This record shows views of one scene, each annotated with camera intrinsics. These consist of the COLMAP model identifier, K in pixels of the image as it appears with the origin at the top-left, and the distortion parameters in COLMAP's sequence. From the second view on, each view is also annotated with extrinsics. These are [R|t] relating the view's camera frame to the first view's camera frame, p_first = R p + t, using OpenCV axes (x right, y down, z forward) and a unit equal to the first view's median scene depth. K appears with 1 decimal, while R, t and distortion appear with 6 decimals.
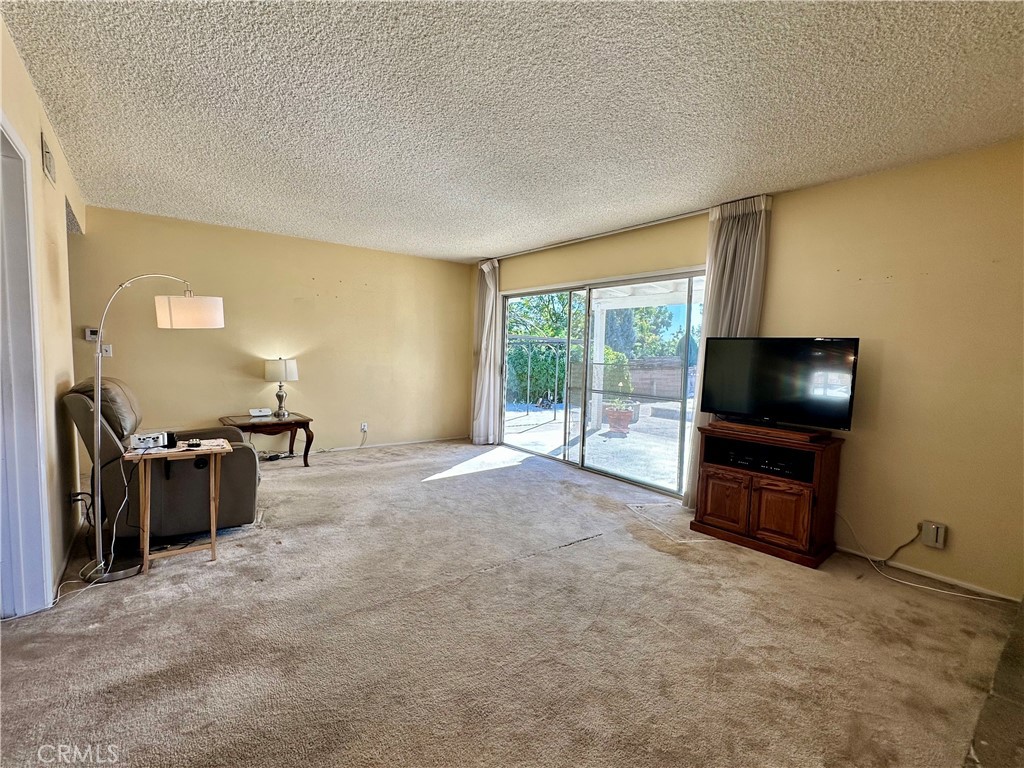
lens RADIAL K [[482.8, 0, 507.0], [0, 482.8, 381.7], [0, 0, 1]] dist [-0.001460, -0.000589]
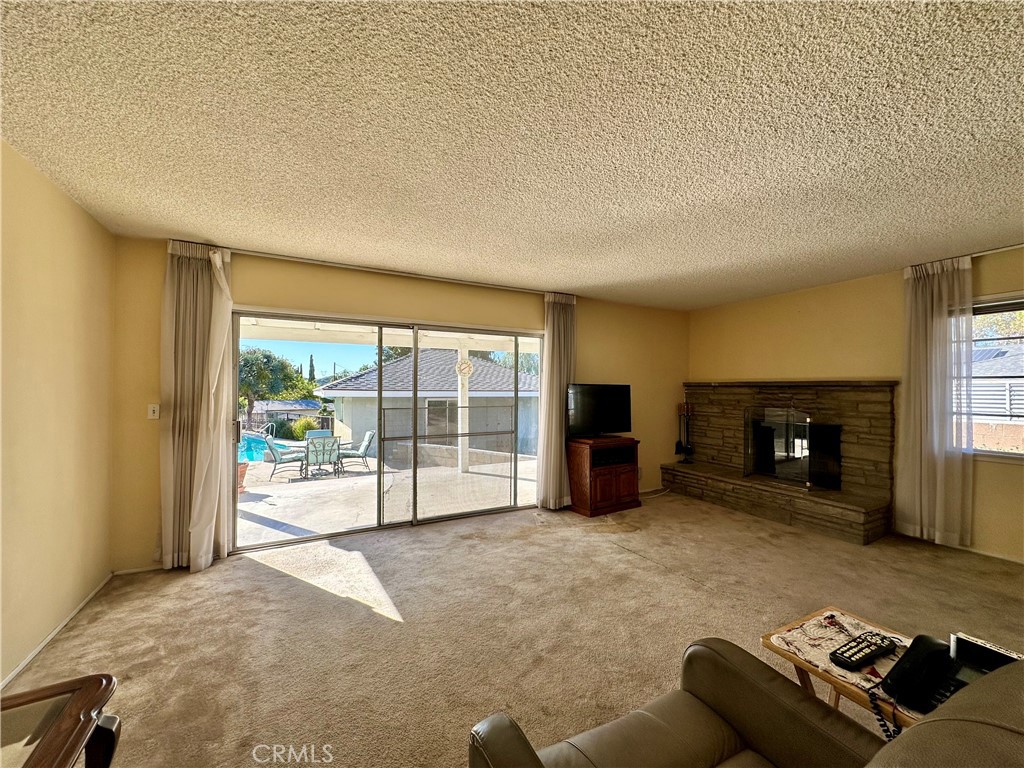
lens RADIAL K [[420.3, 0, 512.1], [0, 420.3, 384.7], [0, 0, 1]] dist [0.001415, -0.000210]
pose [[0.150240, -0.010953, 0.988589, -0.855243], [0.070440, 0.997516, 0.000347, -0.099223], [-0.986137, 0.069584, 0.150638, 0.992062]]
